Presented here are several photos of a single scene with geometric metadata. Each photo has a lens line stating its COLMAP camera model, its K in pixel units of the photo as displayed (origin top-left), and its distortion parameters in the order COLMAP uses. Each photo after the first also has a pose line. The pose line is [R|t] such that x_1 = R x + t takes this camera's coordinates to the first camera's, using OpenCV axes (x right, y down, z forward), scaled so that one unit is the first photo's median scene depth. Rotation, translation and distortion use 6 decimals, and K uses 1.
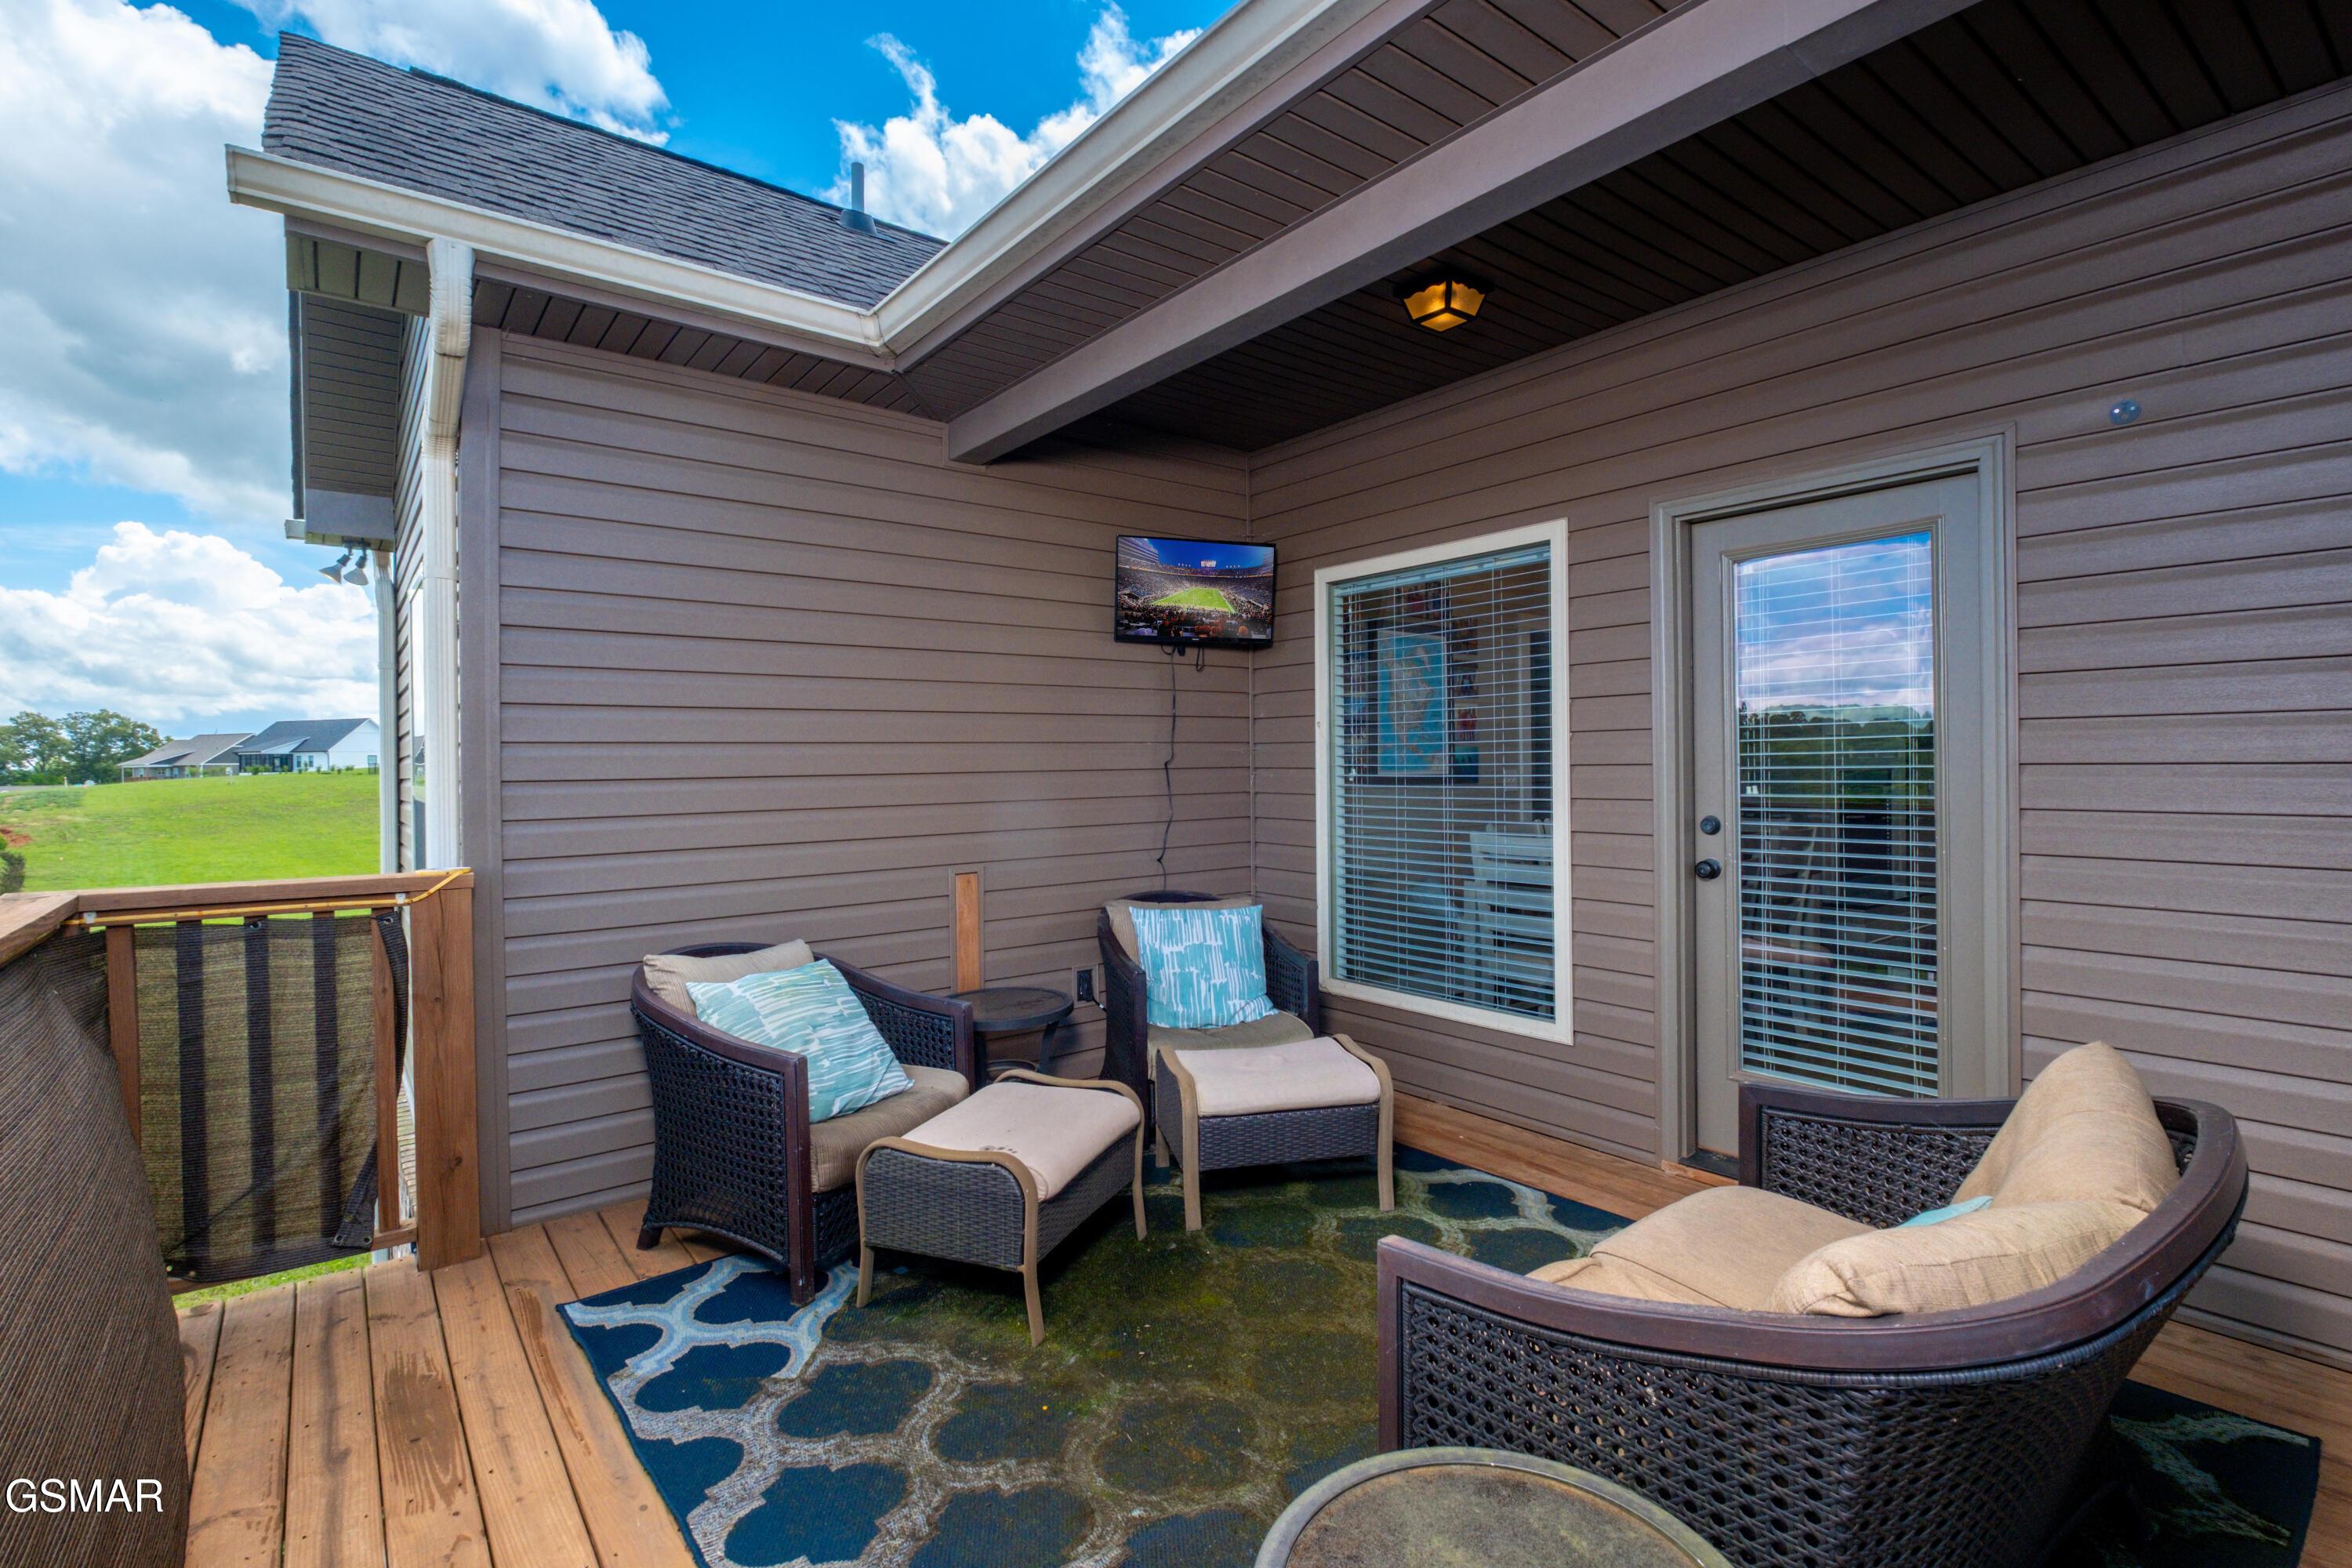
lens RADIAL K [[1052.8, 0, 1169.8], [0, 1052.8, 775.3], [0, 0, 1]] dist [0.002202, 0.000310]
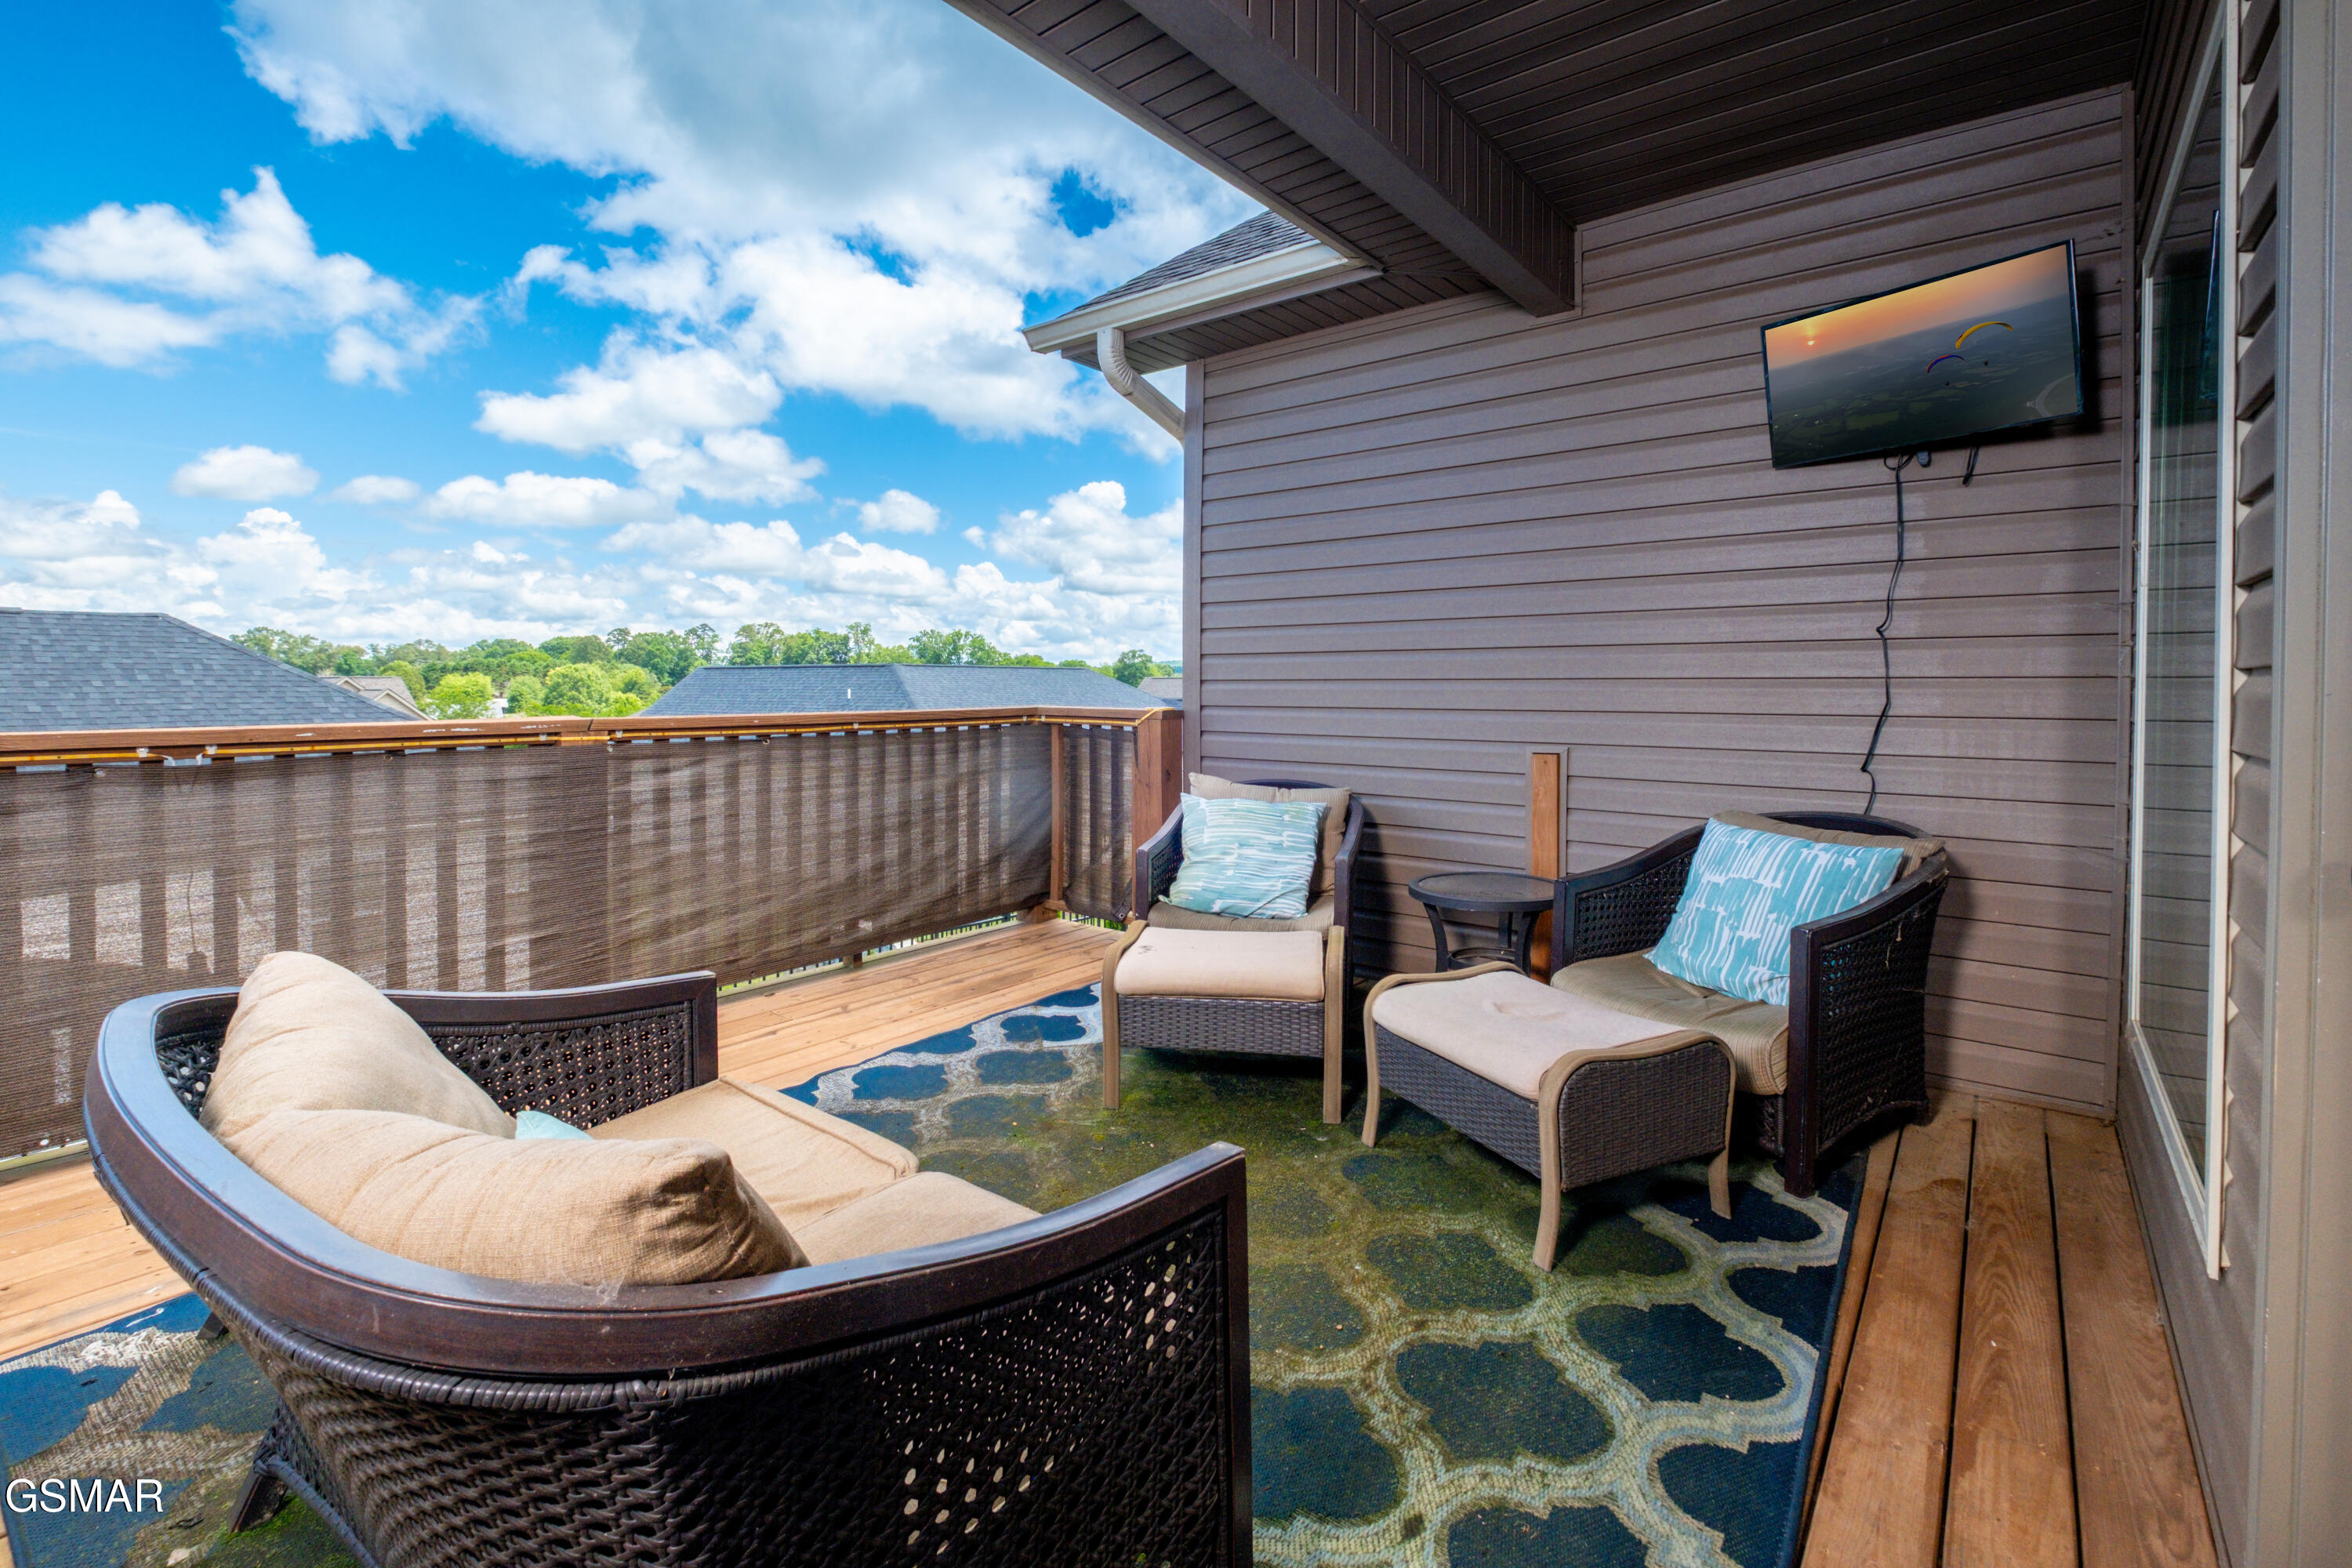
lens RADIAL K [[1030.0, 0, 1285.8], [0, 1030.0, 704.4], [0, 0, 1]] dist [0.017832, -0.000433]
pose [[0.280786, 0.032440, -0.959222, 1.006032], [-0.010809, 0.999472, 0.030637, 0.037190], [0.959710, 0.001766, 0.280988, 0.823306]]
